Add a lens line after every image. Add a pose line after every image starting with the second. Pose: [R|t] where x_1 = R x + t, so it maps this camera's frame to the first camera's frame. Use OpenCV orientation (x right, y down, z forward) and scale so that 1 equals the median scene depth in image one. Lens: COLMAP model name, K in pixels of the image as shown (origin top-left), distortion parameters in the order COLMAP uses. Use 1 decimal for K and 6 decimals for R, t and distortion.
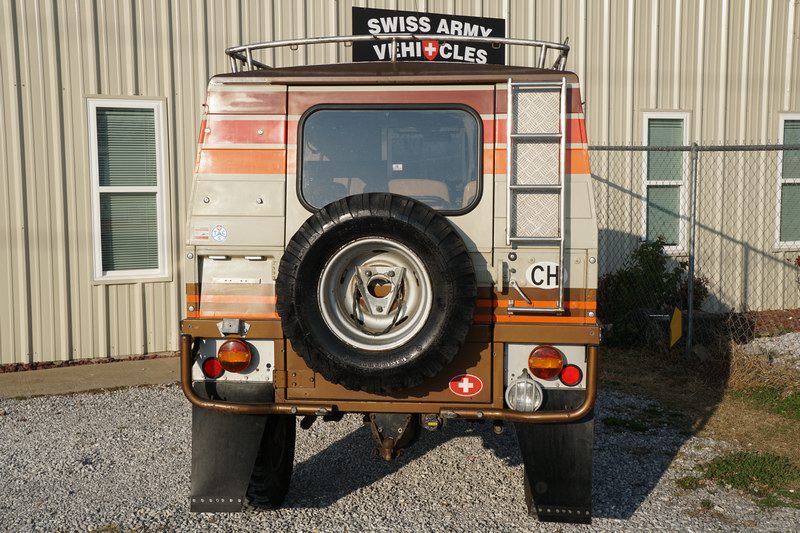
lens RADIAL K [[1019.4, 0, 396.9], [0, 1019.4, 264.6], [0, 0, 1]] dist [0.110659, 0.000000]
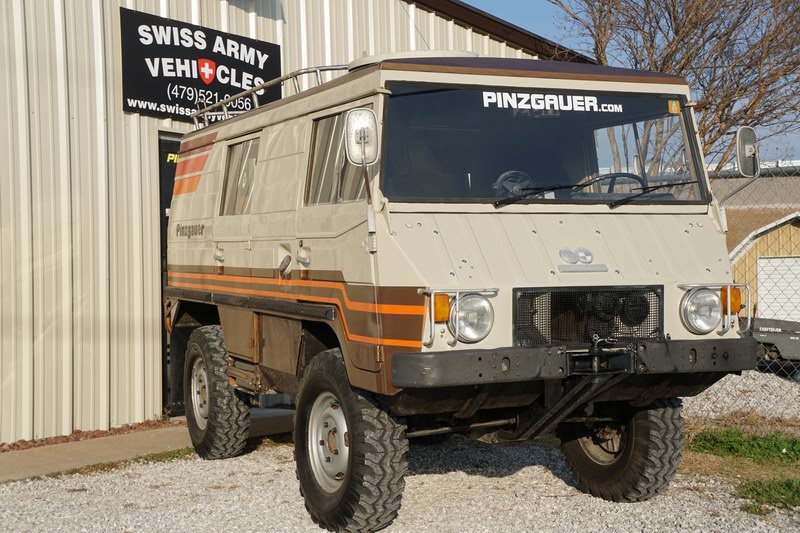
lens RADIAL K [[1187.8, 0, 399.4], [0, 1187.8, 268.2], [0, 0, 1]] dist [0.234594, 0.000000]
pose [[0.897593, -0.003991, 0.440807, -0.278939], [0.054363, 0.993328, -0.101703, 0.058137], [-0.437460, 0.115251, 0.891822, 0.102139]]
